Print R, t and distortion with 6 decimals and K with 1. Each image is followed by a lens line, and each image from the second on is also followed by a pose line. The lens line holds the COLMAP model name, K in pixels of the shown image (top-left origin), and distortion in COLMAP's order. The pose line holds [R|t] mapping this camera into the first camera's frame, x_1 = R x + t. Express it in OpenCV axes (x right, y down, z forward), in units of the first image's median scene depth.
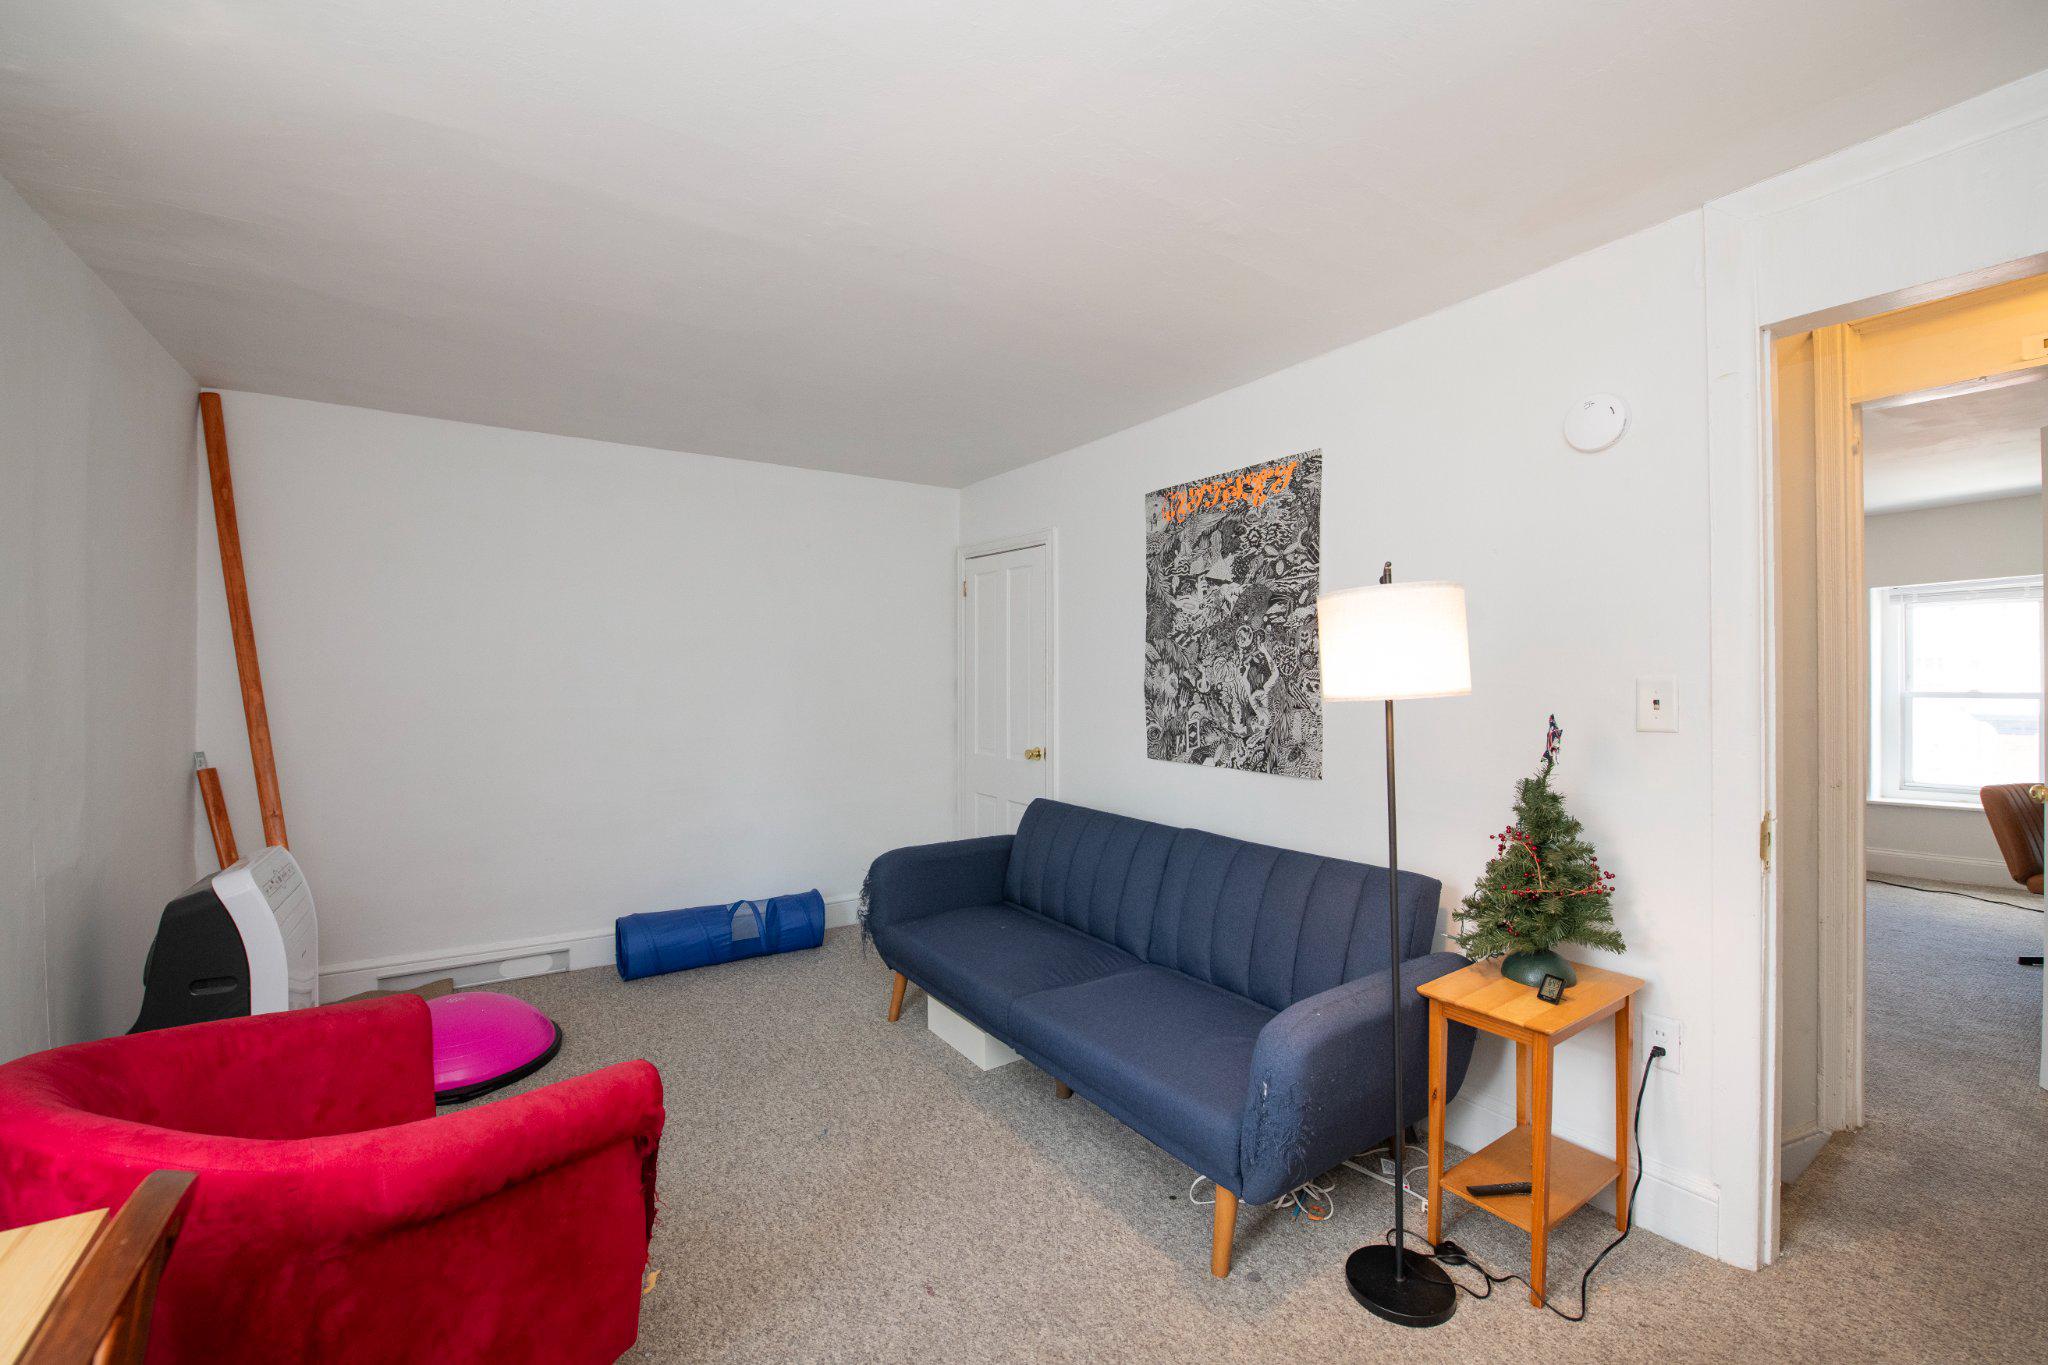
lens RADIAL K [[820.3, 0, 1023.5], [0, 820.3, 669.3], [0, 0, 1]] dist [-0.012599, -0.006163]
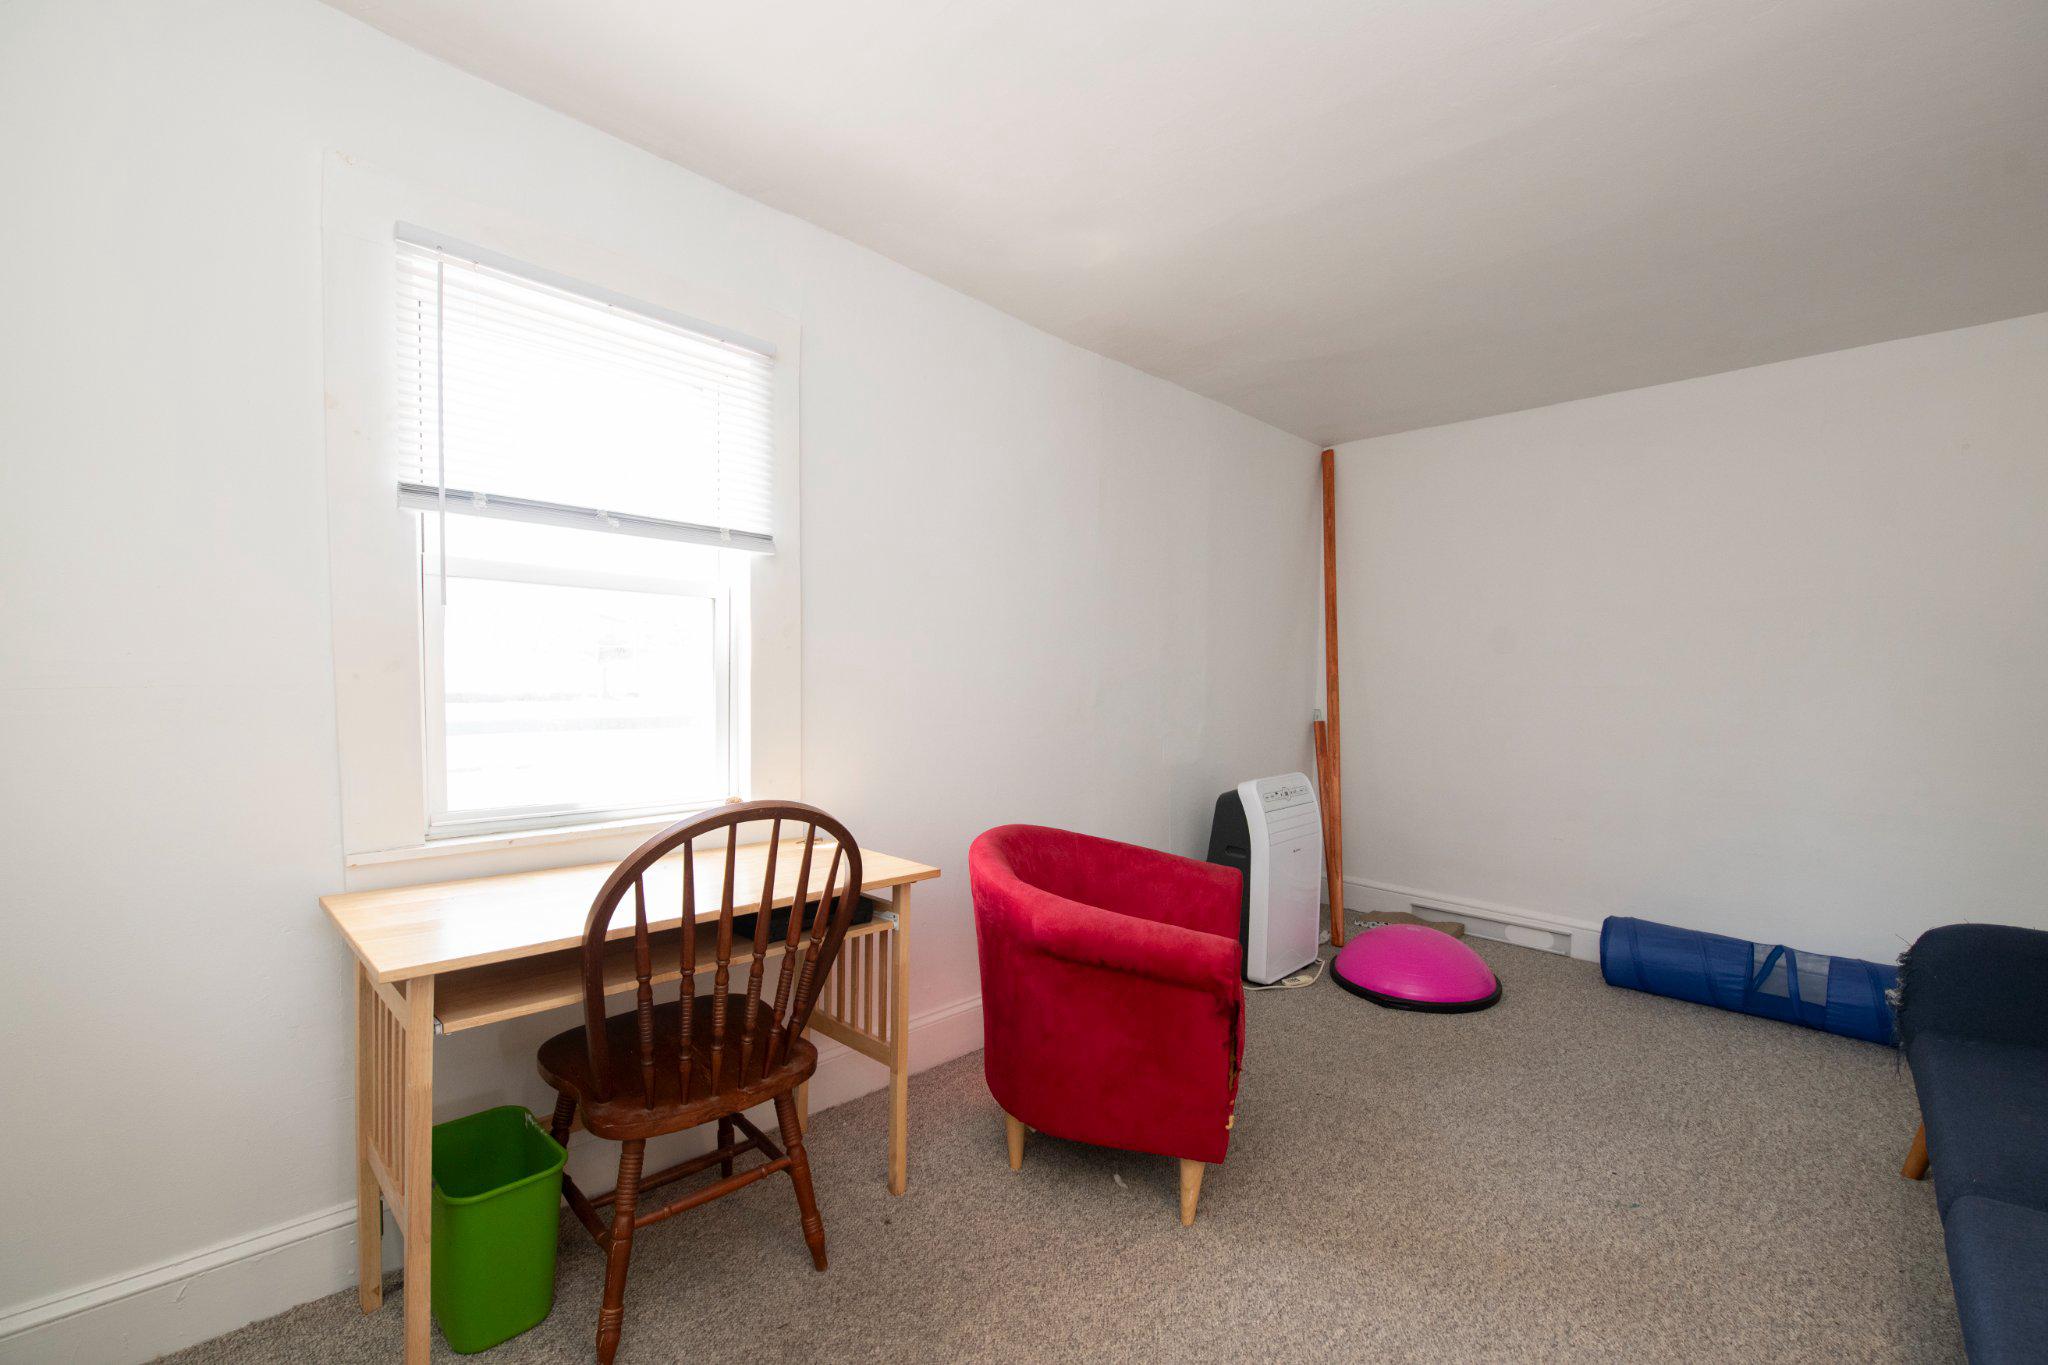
lens RADIAL K [[825.3, 0, 1025.0], [0, 825.3, 701.3], [0, 0, 1]] dist [-0.022547, -0.000327]
pose [[0.208338, 0.037632, -0.977333, 0.260804], [0.001312, 0.999248, 0.038756, 0.029298], [0.978056, -0.009356, 0.208132, 0.176281]]
